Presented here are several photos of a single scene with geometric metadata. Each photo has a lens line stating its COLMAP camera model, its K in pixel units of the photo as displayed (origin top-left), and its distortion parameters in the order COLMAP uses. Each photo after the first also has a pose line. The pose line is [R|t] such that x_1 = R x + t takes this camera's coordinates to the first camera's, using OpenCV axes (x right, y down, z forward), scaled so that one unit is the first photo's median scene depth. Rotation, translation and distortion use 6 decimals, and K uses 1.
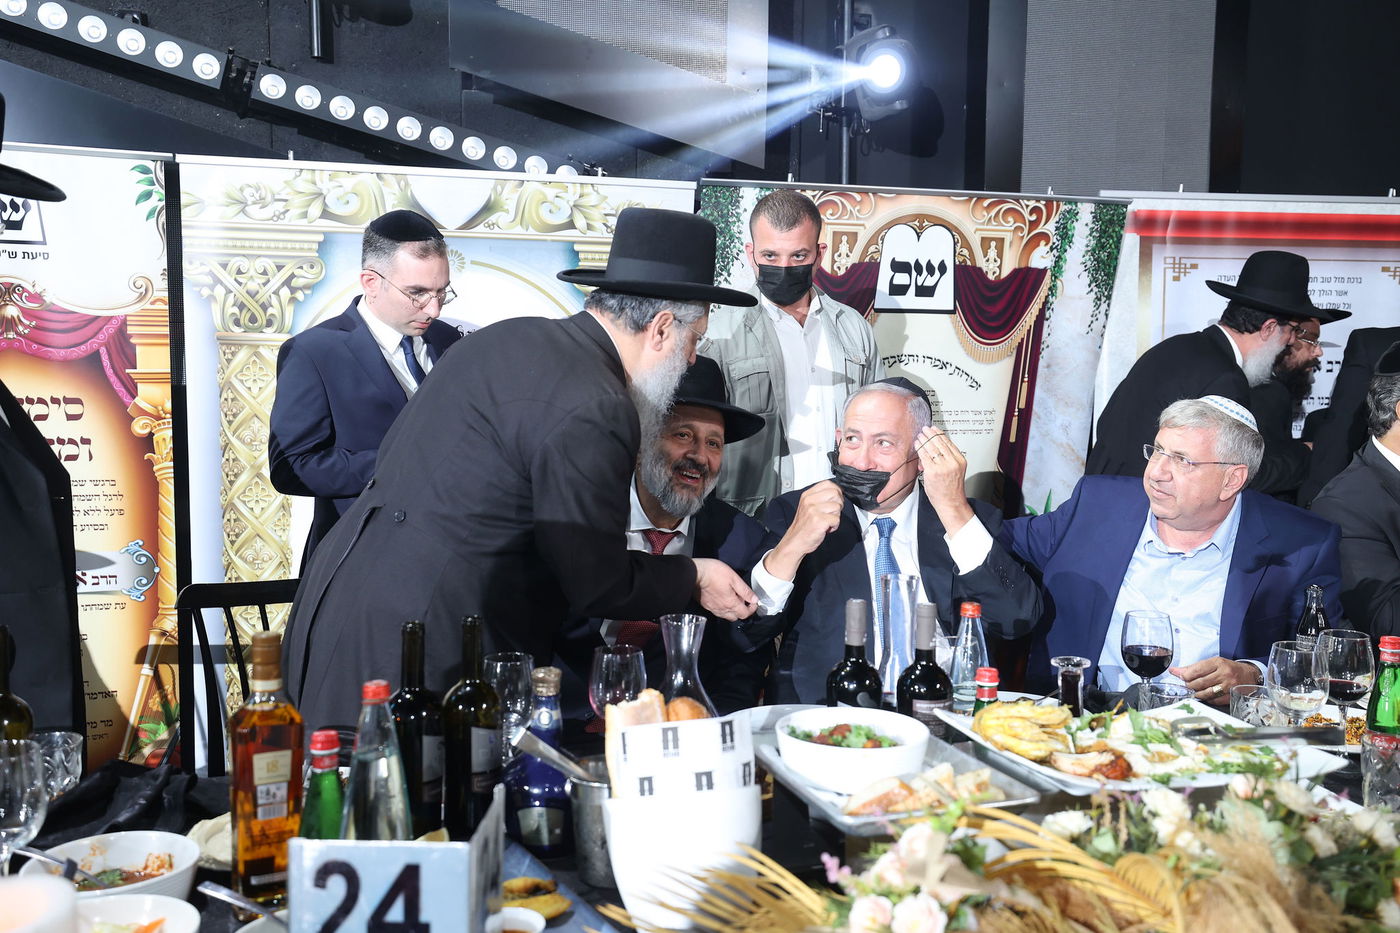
lens RADIAL K [[1263.5, 0, 693.7], [0, 1263.5, 507.7], [0, 0, 1]] dist [0.044889, 0.006393]
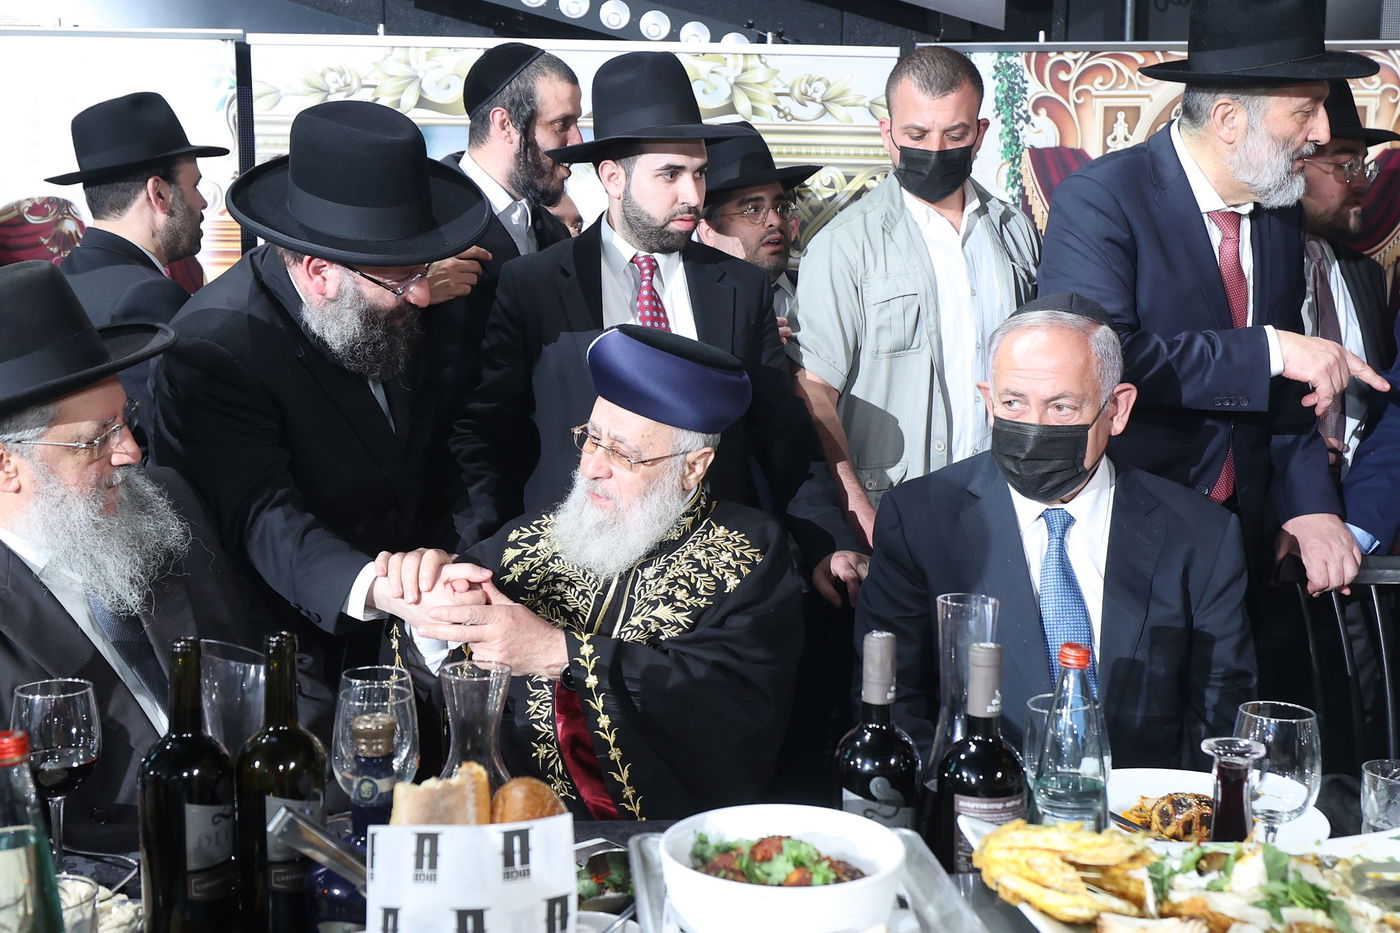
lens RADIAL K [[1529.6, 0, 700.0], [0, 1529.6, 466.5], [0, 0, 1]] dist [-0.006949, 0.026660]
pose [[0.976295, 0.024264, -0.215080, 0.105068], [-0.025490, 0.999671, -0.002930, -0.003955], [0.214938, 0.008342, 0.976592, 0.109878]]
